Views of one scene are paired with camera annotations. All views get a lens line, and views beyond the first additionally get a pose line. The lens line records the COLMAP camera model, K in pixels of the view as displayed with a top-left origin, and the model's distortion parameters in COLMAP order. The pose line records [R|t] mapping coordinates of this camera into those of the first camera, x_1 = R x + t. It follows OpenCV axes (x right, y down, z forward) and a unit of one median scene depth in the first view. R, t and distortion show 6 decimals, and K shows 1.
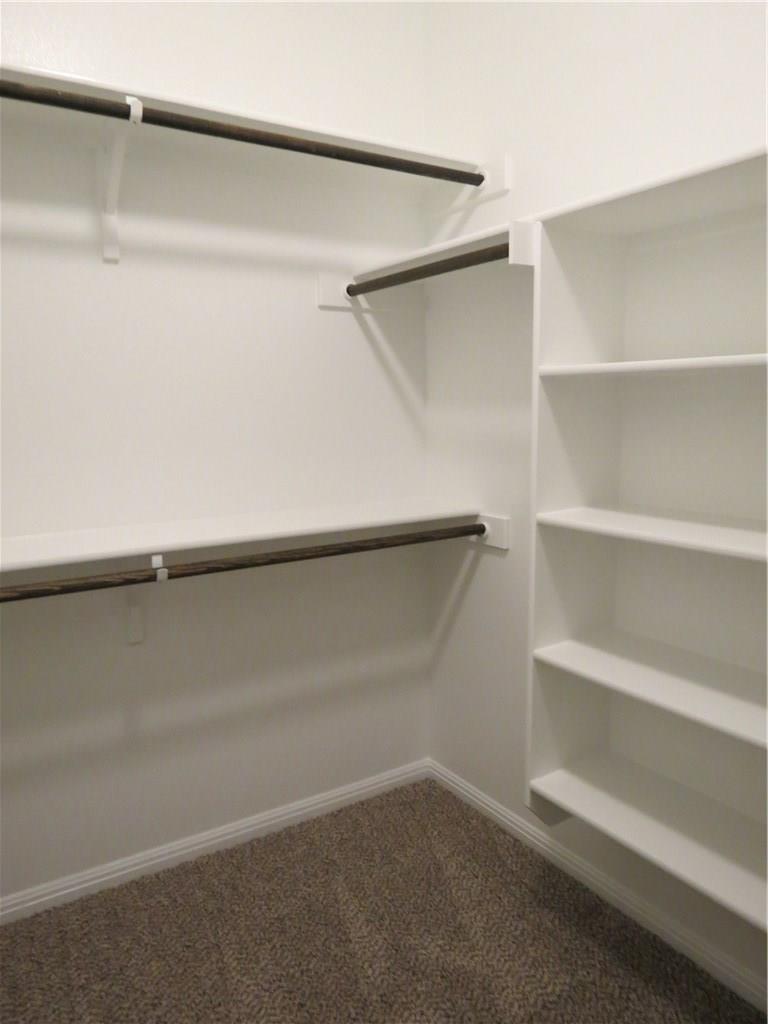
lens RADIAL K [[729.6, 0, 383.3], [0, 729.6, 507.9], [0, 0, 1]] dist [-0.033688, 0.014548]
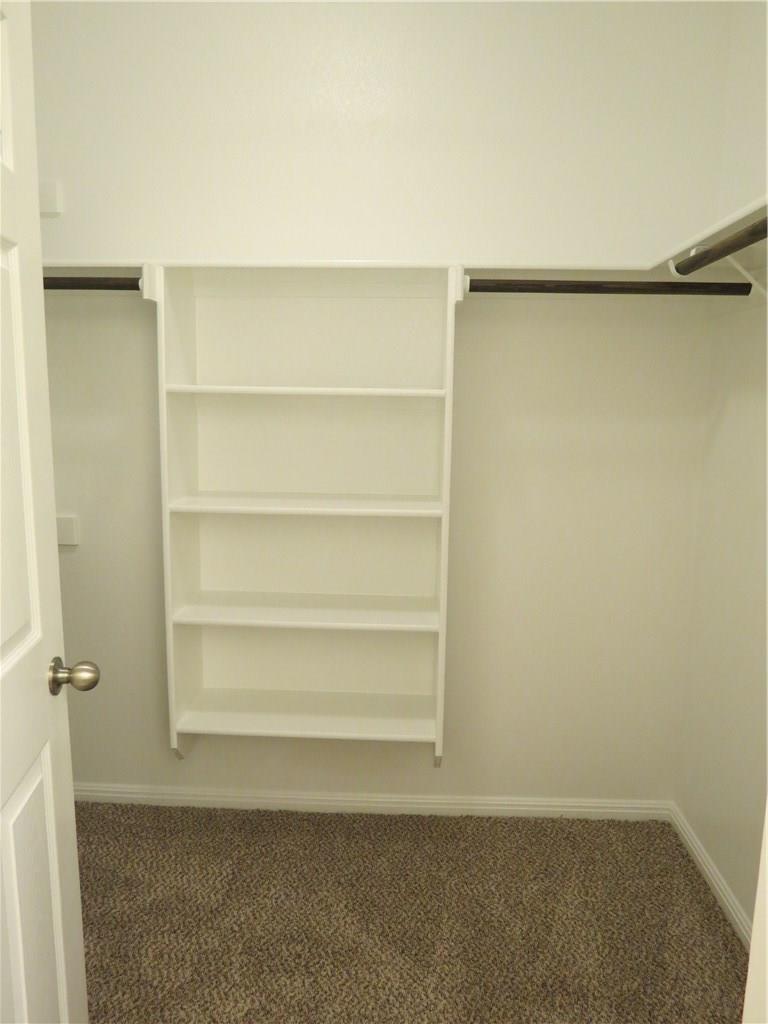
lens RADIAL K [[729.6, 0, 389.4], [0, 729.6, 514.9], [0, 0, 1]] dist [-0.033688, 0.014548]
pose [[0.540980, -0.087546, 0.836467, -0.613814], [0.088920, 0.994947, 0.046625, 0.003416], [-0.836322, 0.049155, 0.546031, 0.026073]]
